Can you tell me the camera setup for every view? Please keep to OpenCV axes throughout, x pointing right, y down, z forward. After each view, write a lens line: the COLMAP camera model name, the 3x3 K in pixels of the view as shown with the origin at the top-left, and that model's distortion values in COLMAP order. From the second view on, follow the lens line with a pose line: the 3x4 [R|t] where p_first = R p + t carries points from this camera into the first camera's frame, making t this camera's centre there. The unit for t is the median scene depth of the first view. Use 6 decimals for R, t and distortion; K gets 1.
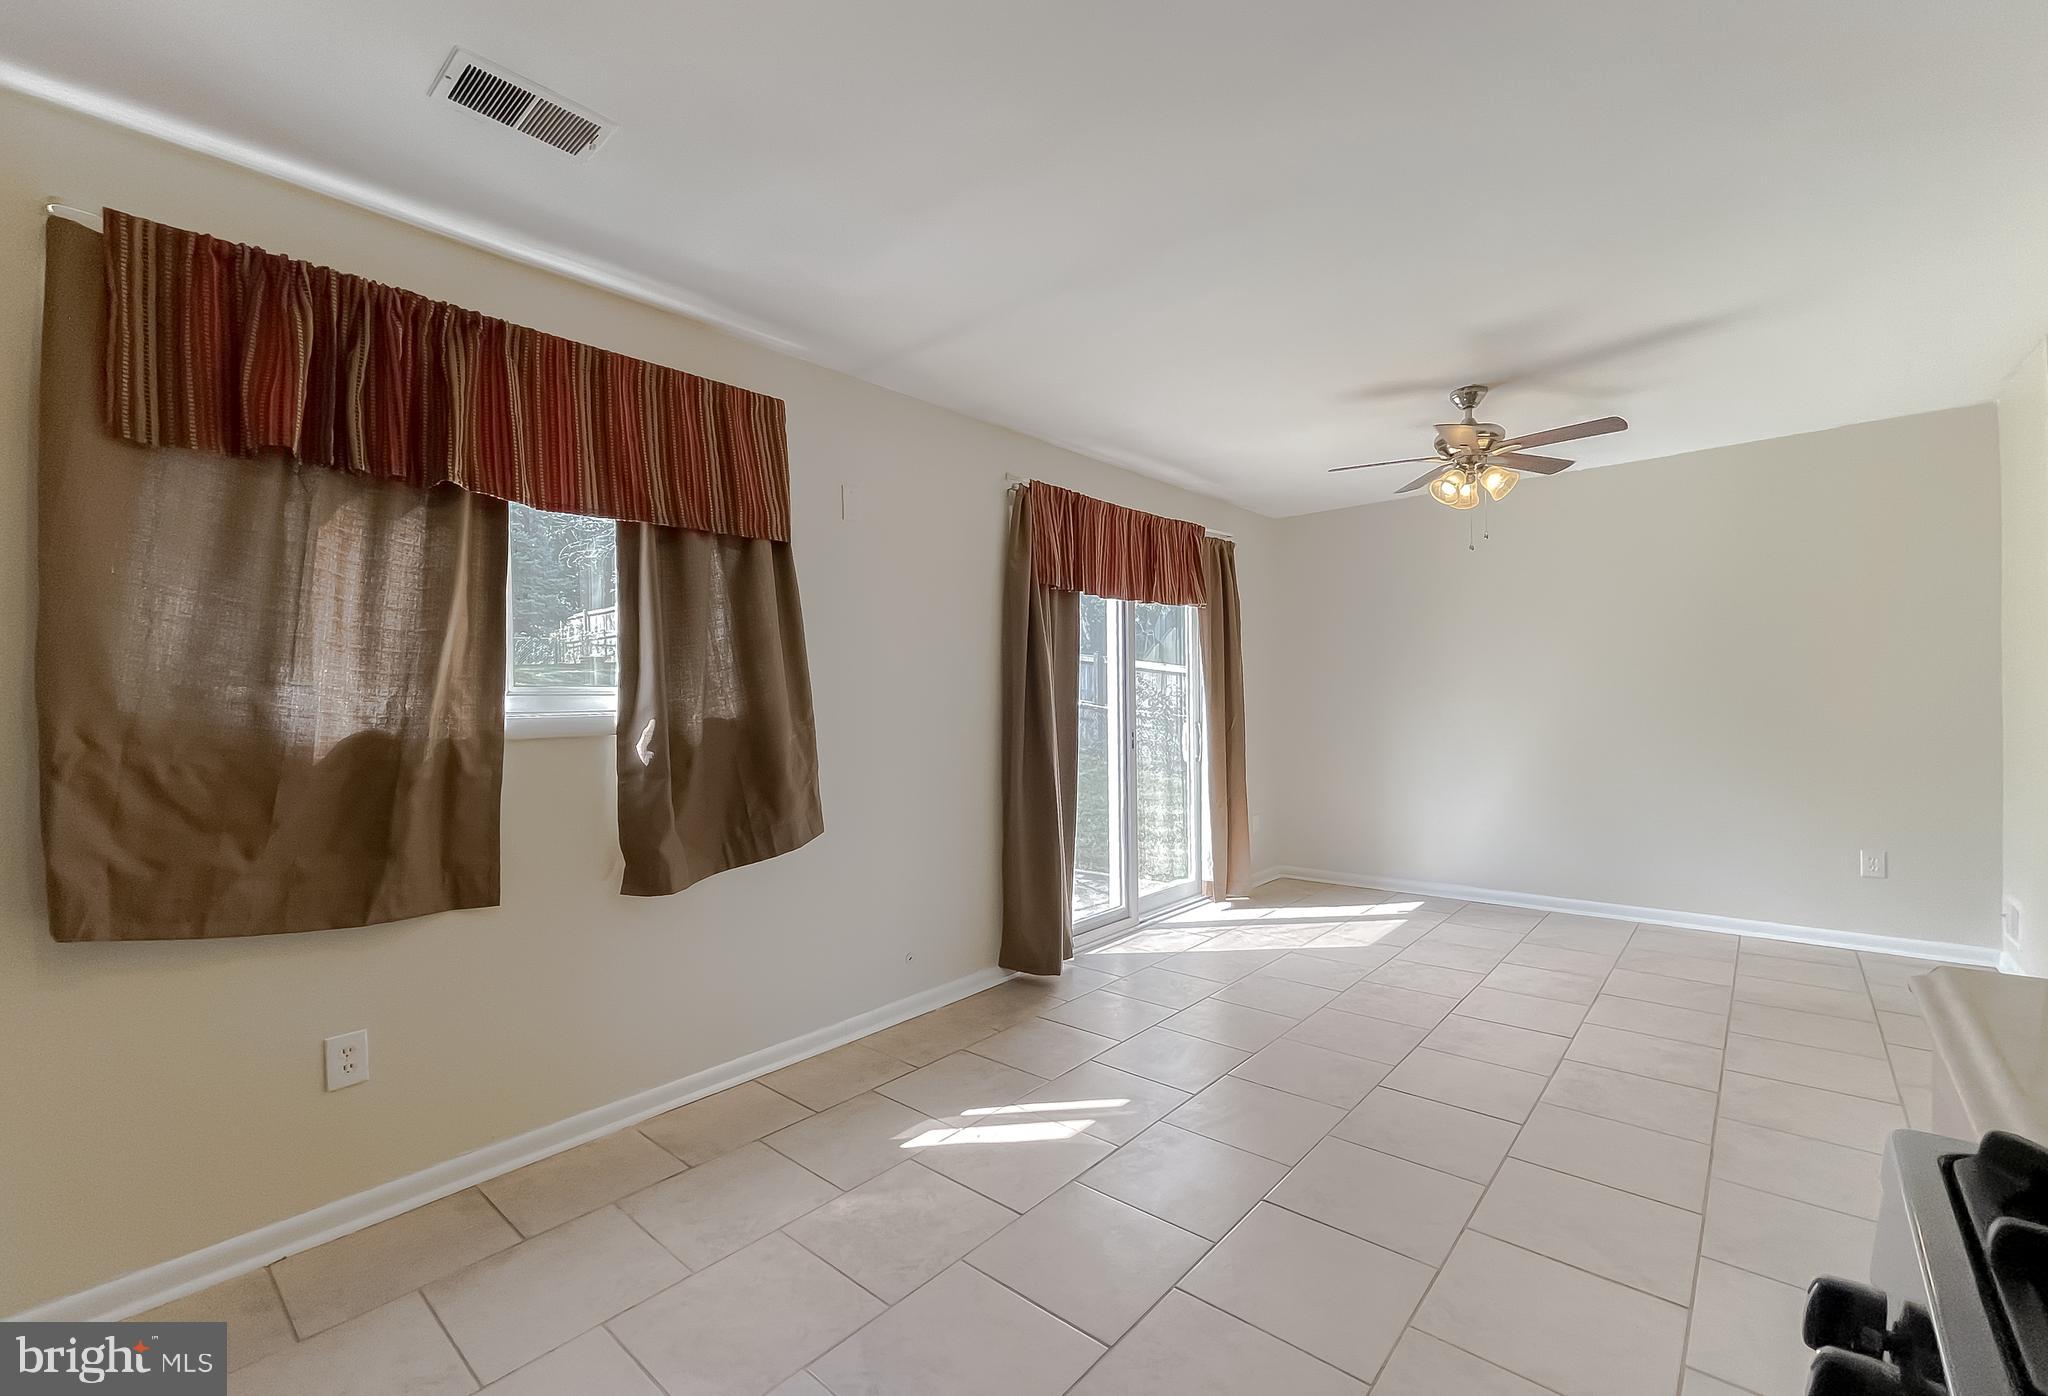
lens RADIAL K [[866.9, 0, 1026.3], [0, 866.9, 703.9], [0, 0, 1]] dist [0.000438, 0.000032]
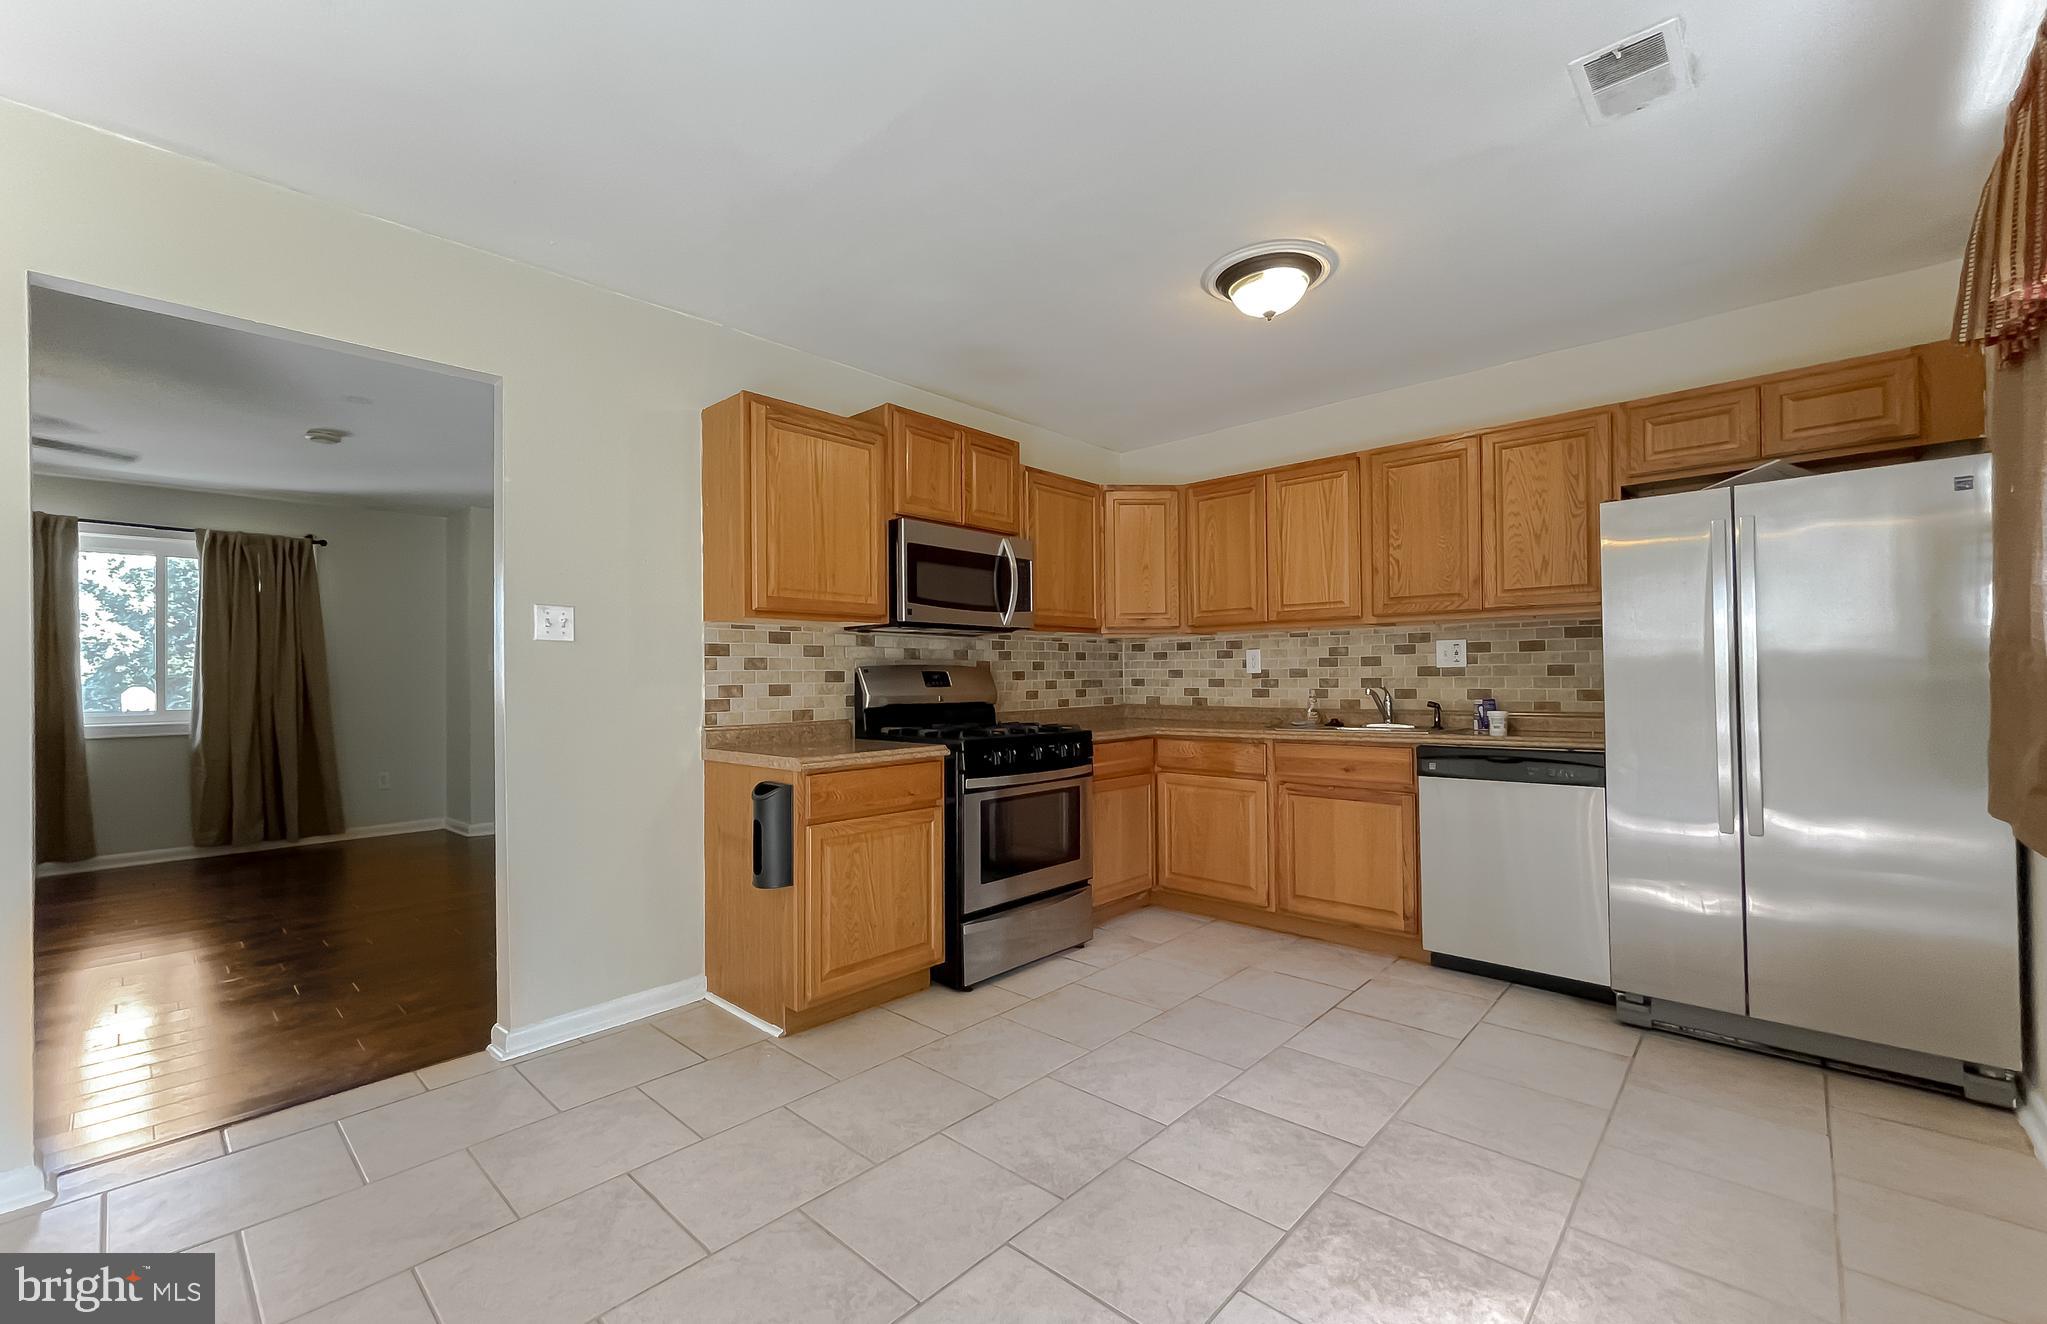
lens RADIAL K [[834.8, 0, 1025.0], [0, 834.8, 669.2], [0, 0, 1]] dist [-0.000546, 0.000269]
pose [[-0.999287, 0.025141, 0.028180, 0.125620], [0.025092, 0.999683, -0.002089, 0.031797], [-0.028224, -0.001380, -0.999601, 1.472887]]
